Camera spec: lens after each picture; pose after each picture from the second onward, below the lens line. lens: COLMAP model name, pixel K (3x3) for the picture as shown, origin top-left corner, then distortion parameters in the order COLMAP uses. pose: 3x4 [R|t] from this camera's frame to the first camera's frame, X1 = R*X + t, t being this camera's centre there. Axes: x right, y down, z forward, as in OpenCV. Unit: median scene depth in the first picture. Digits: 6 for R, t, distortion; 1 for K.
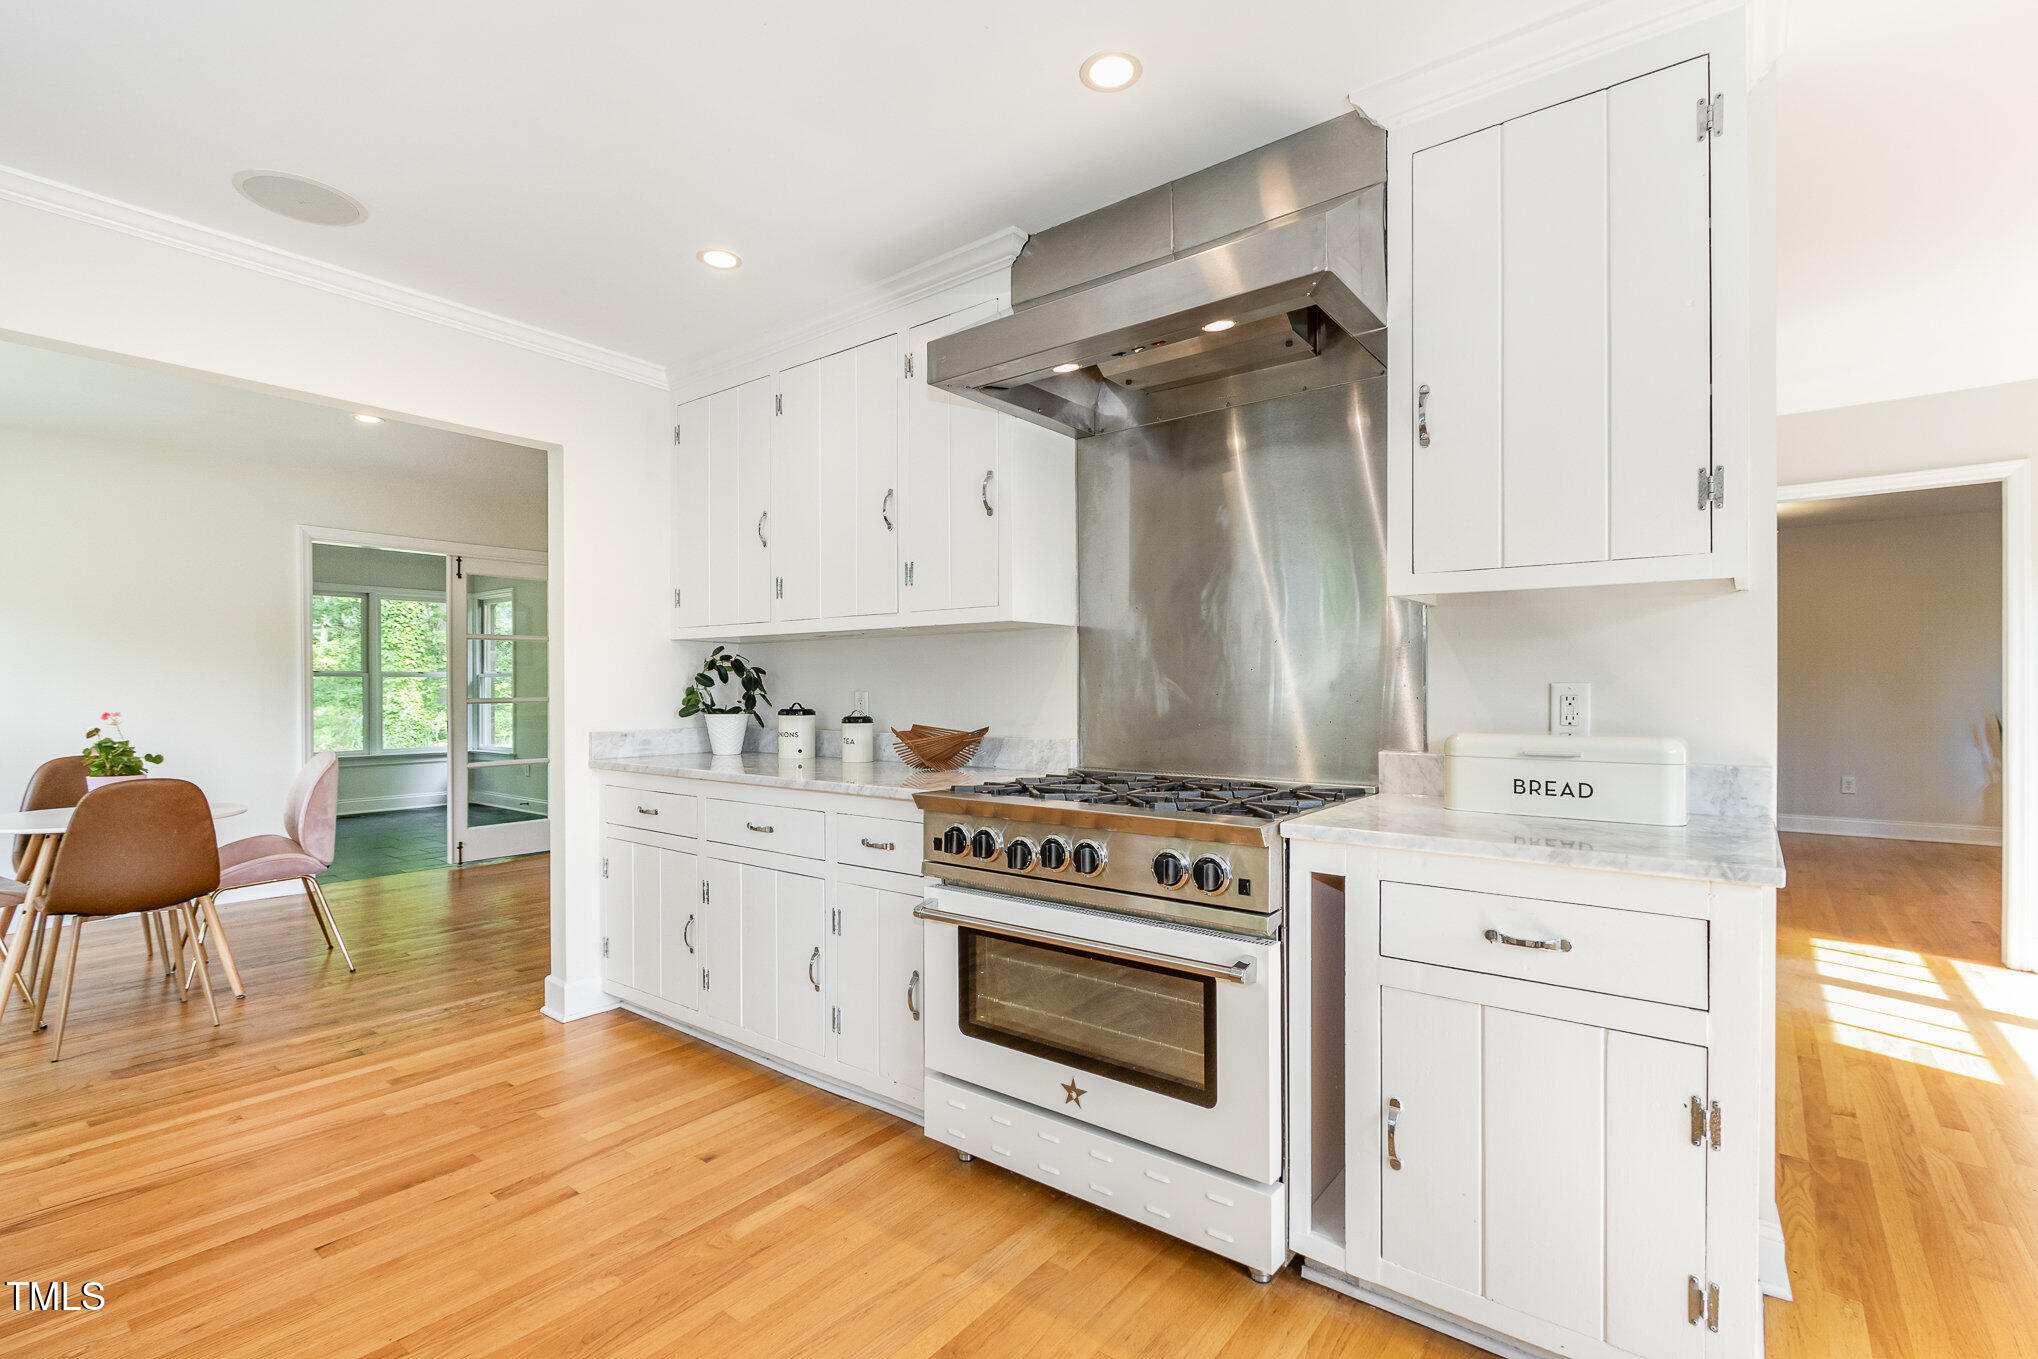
lens RADIAL K [[941.6, 0, 1024.7], [0, 941.6, 679.5], [0, 0, 1]] dist [0.005255, 0.000628]
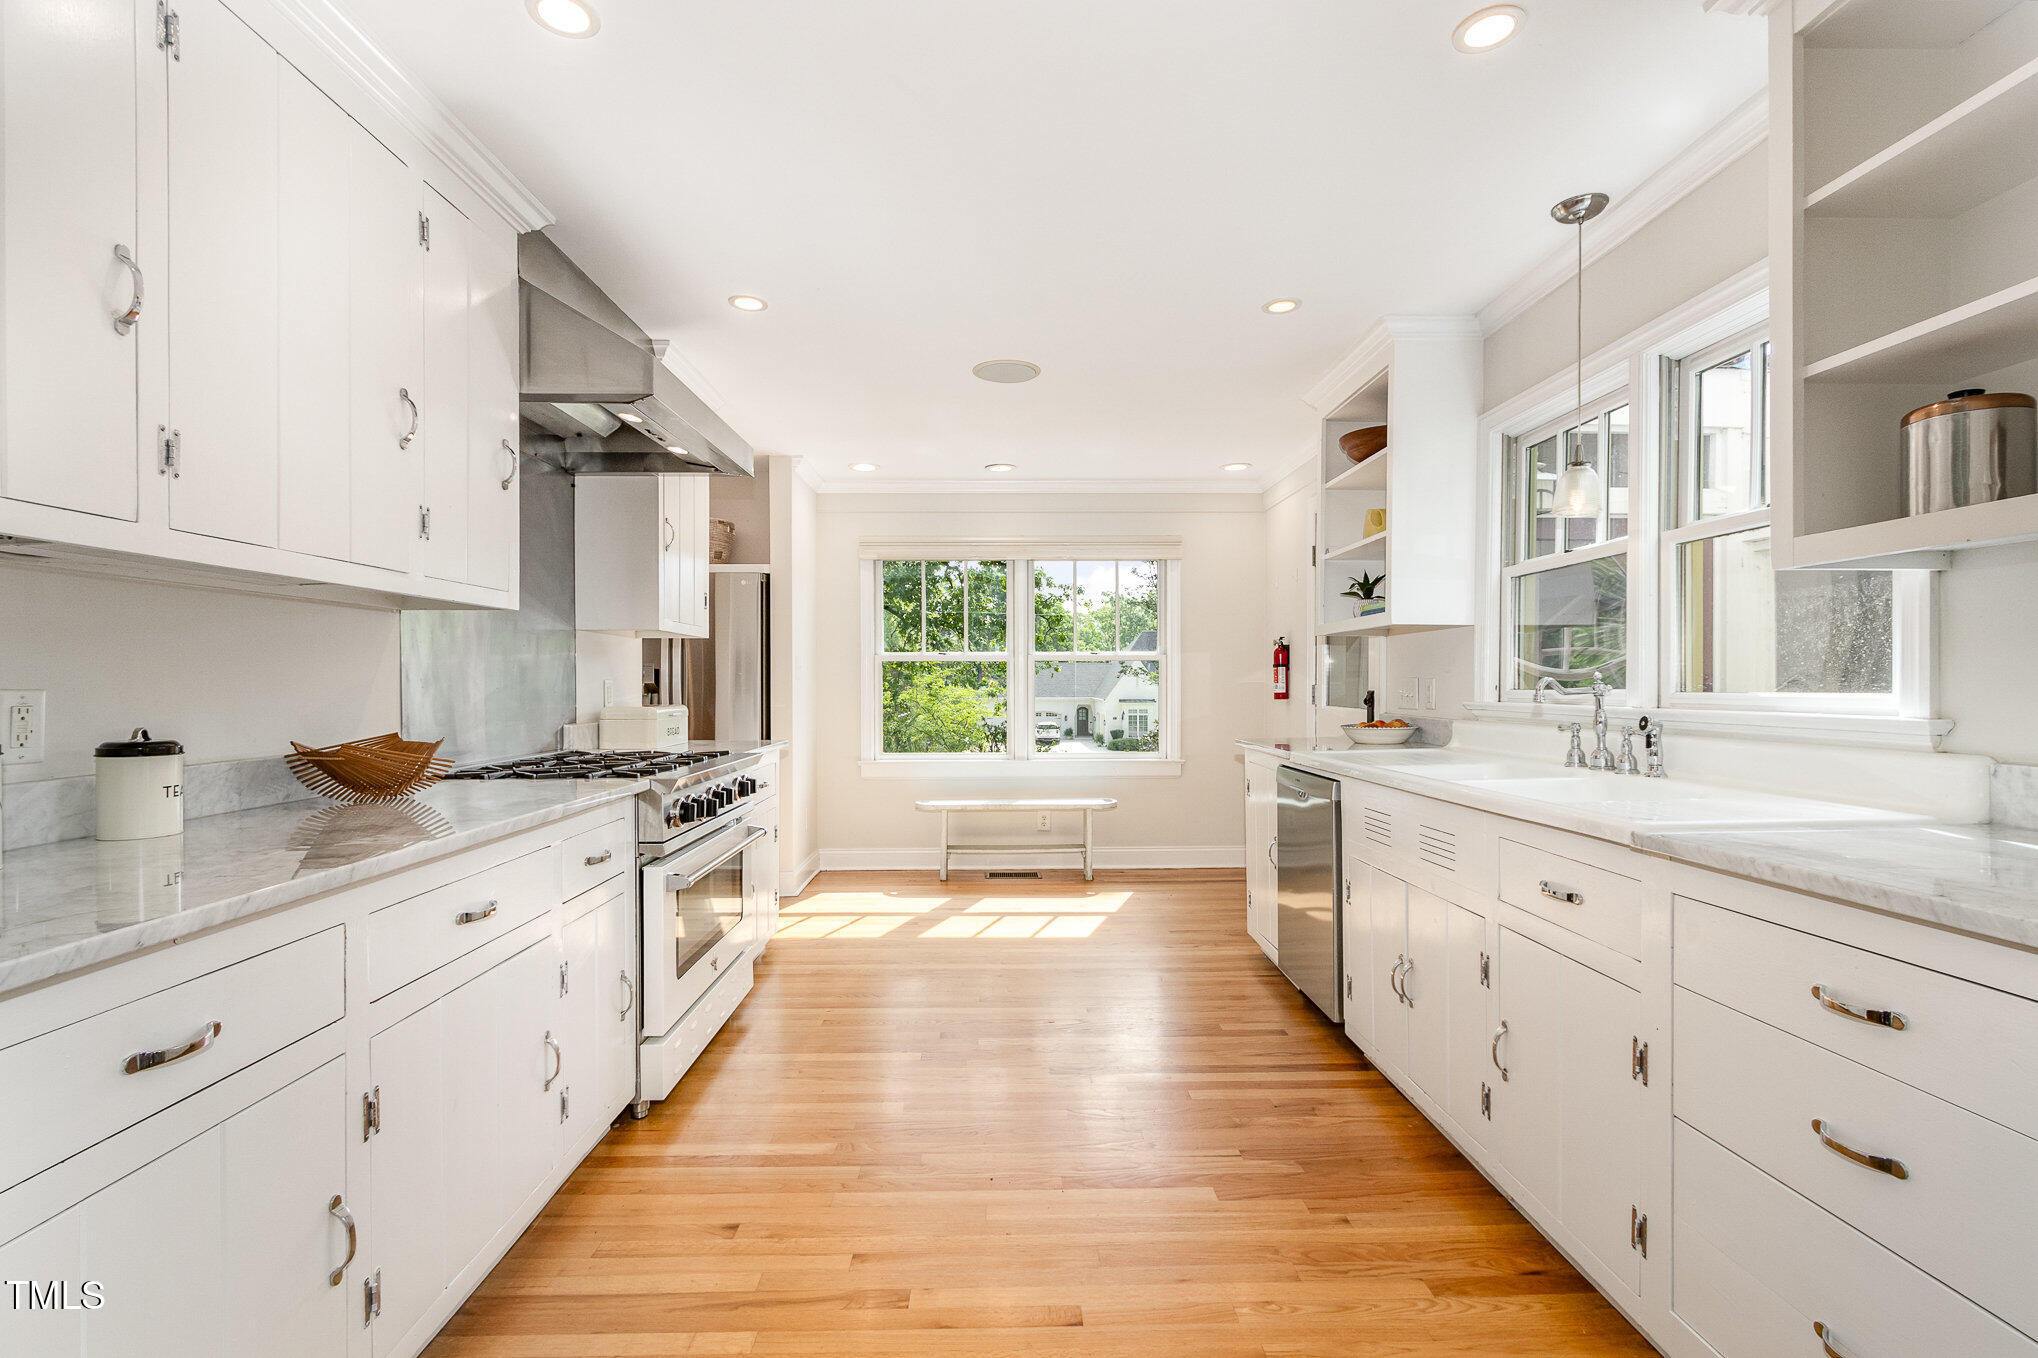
lens RADIAL K [[941.6, 0, 1023.3], [0, 941.6, 684.1], [0, 0, 1]] dist [0.005255, 0.000628]
pose [[-0.624984, -0.000196, 0.780637, -1.098801], [-0.000406, 1.000000, -0.000074, 0.011962], [-0.780637, -0.000363, -0.624984, 1.246637]]
